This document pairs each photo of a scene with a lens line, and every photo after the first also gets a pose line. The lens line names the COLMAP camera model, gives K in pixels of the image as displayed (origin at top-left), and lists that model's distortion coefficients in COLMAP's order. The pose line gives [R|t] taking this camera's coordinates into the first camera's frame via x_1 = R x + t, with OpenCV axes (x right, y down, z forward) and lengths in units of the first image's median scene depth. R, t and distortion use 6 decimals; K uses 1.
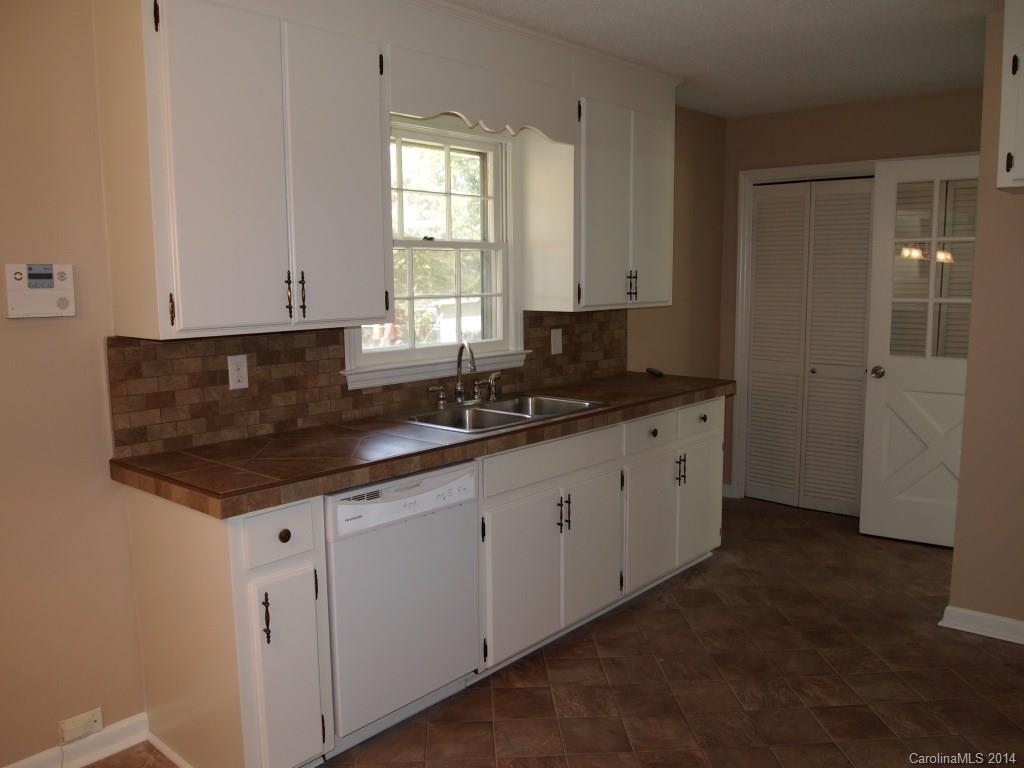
lens RADIAL K [[813.1, 0, 512.0], [0, 813.1, 384.0], [0, 0, 1]] dist [-0.048466, 0.000921]
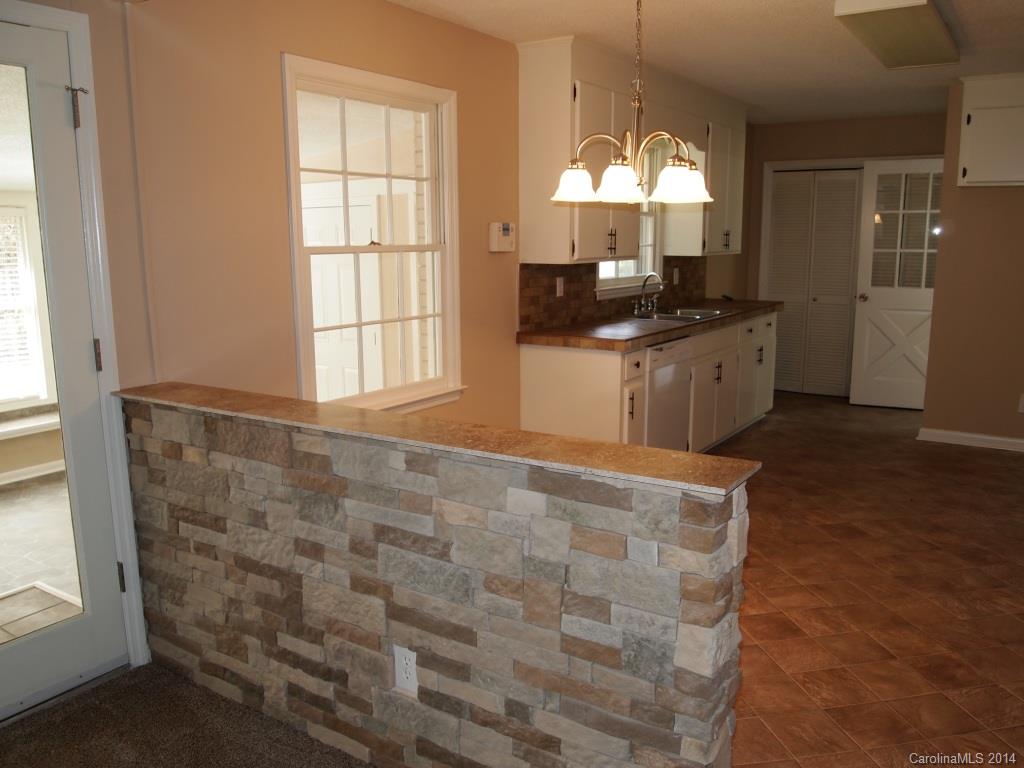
lens RADIAL K [[859.2, 0, 512.0], [0, 859.2, 384.0], [0, 0, 1]] dist [-0.011411, -0.003690]
pose [[0.987339, -0.017764, 0.157629, -0.501137], [0.011537, 0.999120, 0.040331, 0.080668], [-0.158206, -0.038002, 0.986675, -0.553585]]
